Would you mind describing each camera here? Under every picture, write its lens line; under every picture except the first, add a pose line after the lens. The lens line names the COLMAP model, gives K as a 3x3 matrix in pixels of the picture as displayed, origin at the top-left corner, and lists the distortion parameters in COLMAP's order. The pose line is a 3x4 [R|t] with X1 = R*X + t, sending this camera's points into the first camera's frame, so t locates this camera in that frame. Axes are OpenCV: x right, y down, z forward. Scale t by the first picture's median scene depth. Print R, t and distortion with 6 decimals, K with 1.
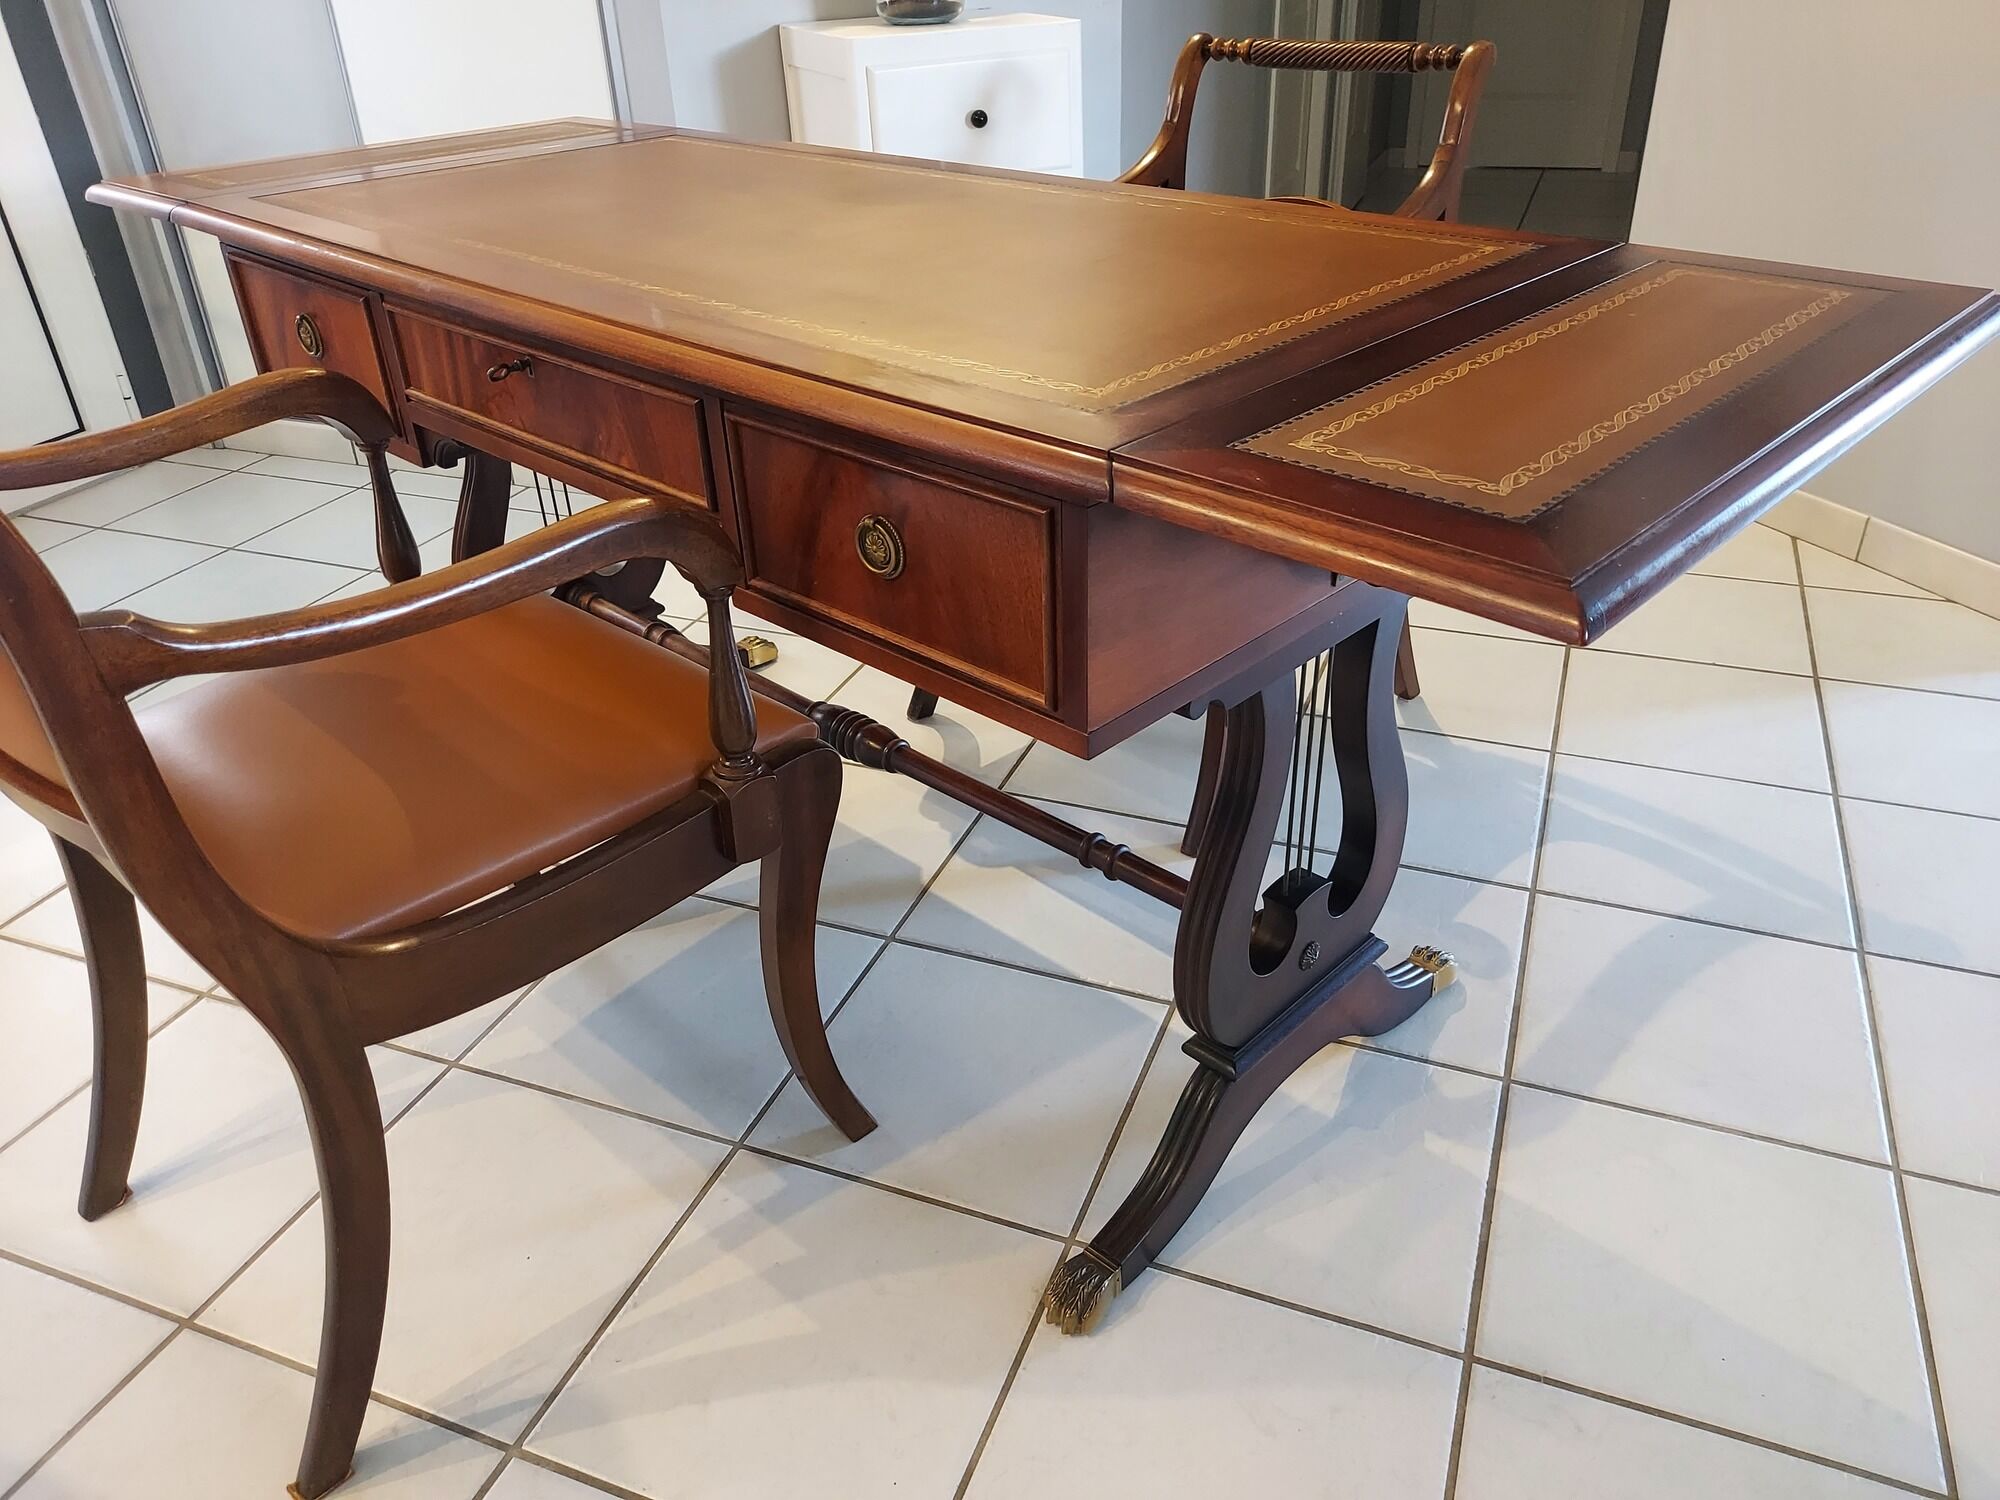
lens RADIAL K [[1468.6, 0, 1000.0], [0, 1468.6, 750.0], [0, 0, 1]] dist [0.061243, -0.072095]
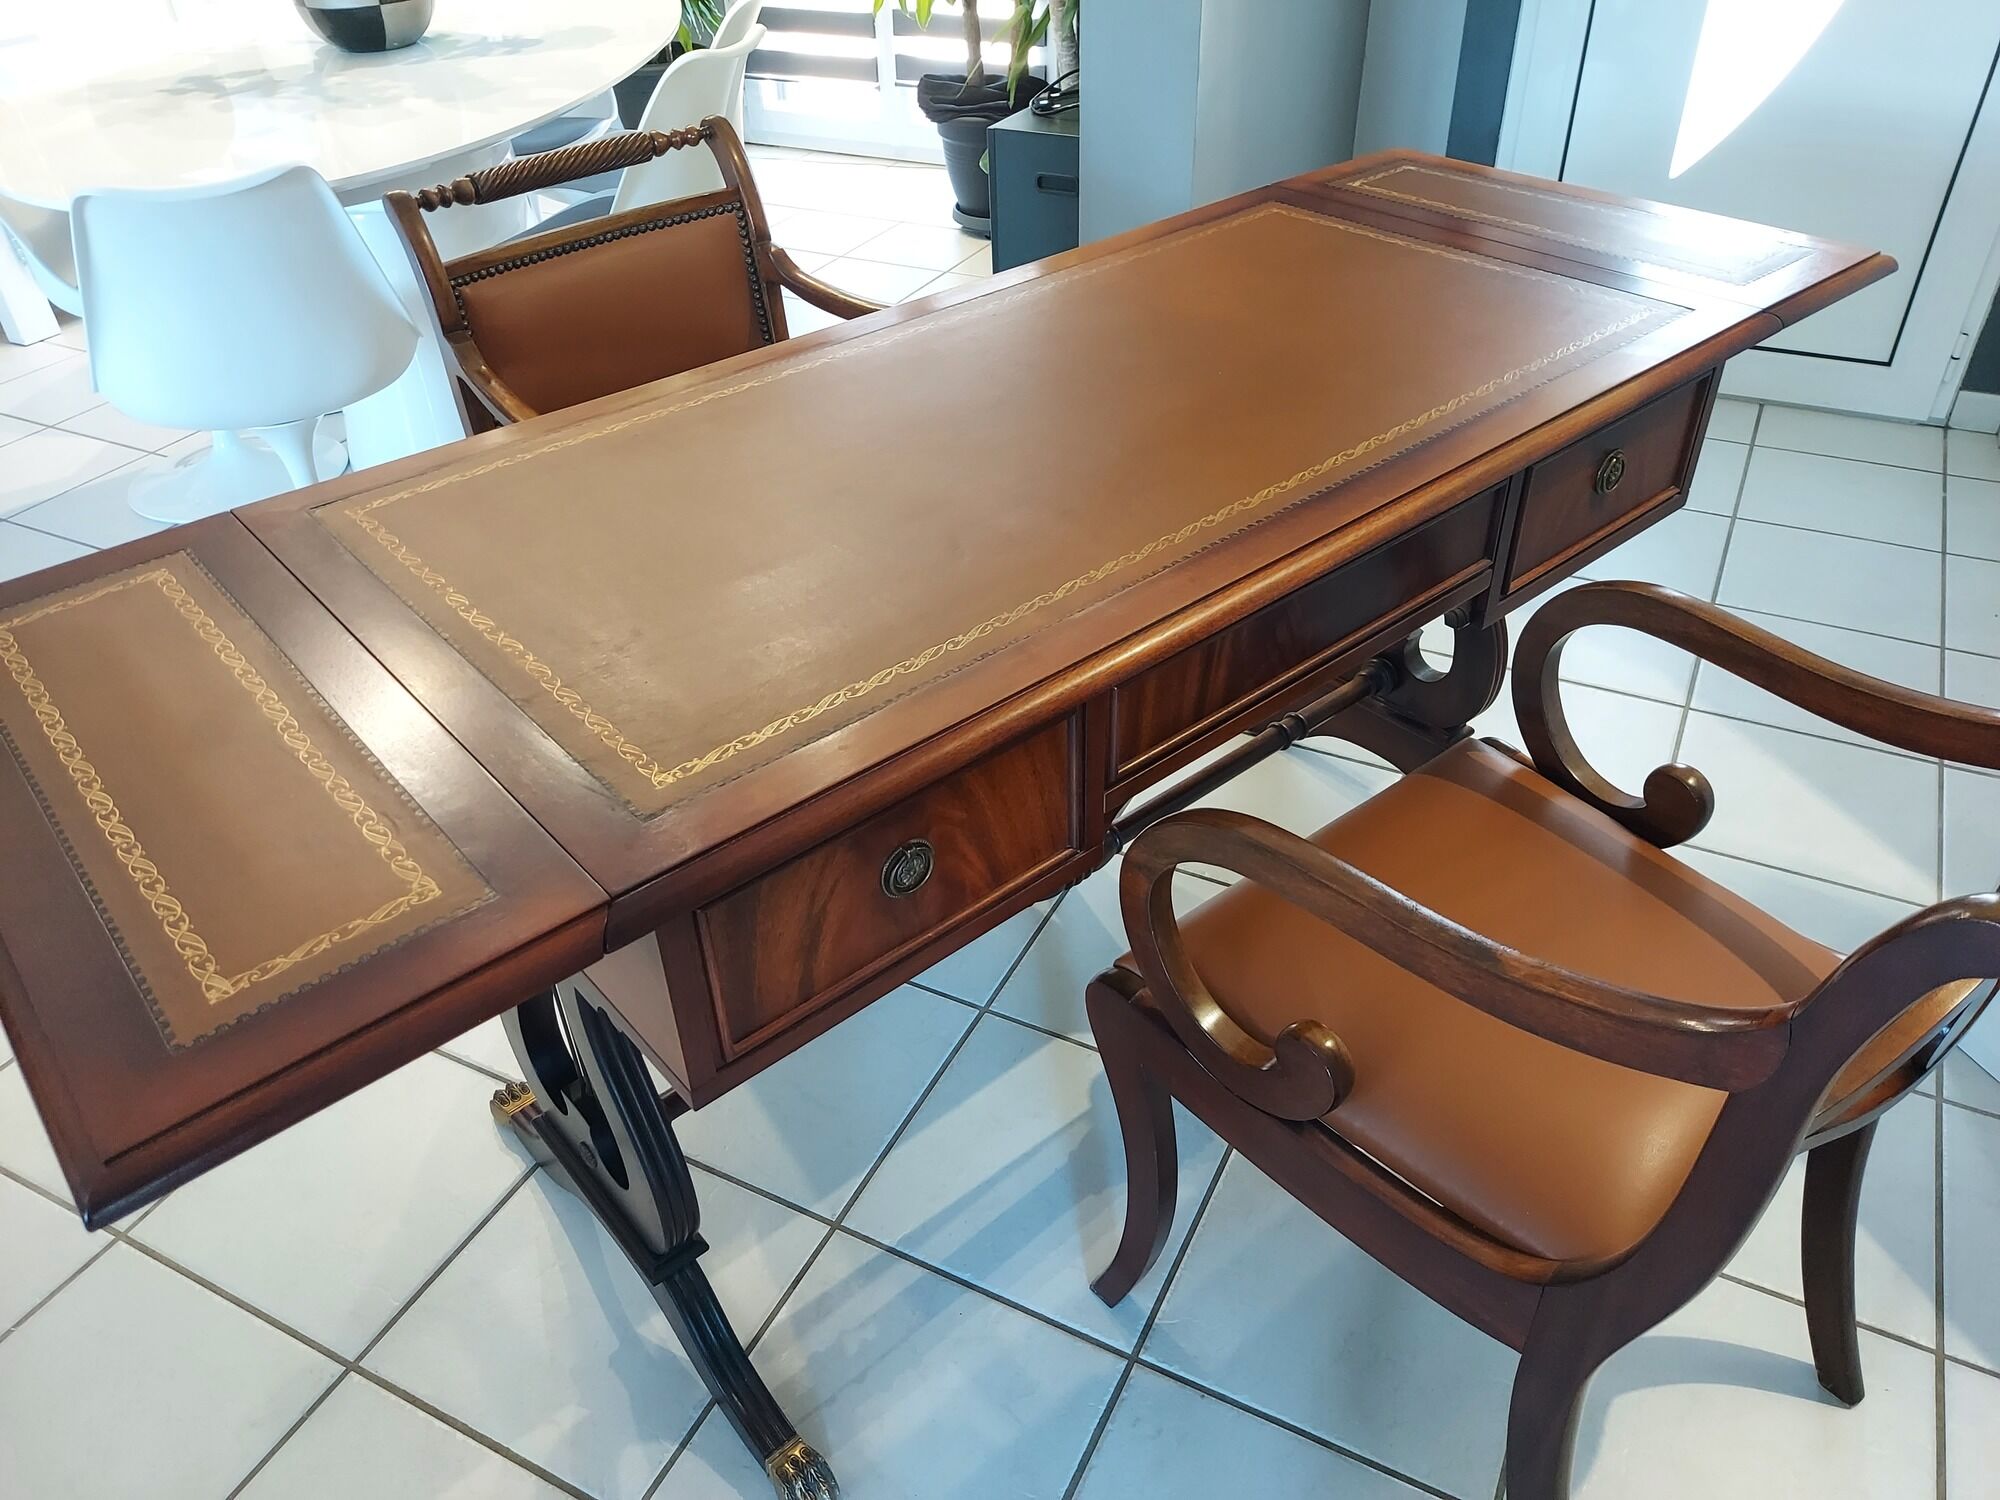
lens RADIAL K [[1468.6, 0, 1000.0], [0, 1468.6, 750.0], [0, 0, 1]] dist [0.061243, -0.072095]
pose [[-0.100586, 0.613404, -0.783338, 0.761106], [-0.470581, 0.664364, 0.580666, -0.734783], [0.876605, 0.427031, 0.221831, 0.827990]]
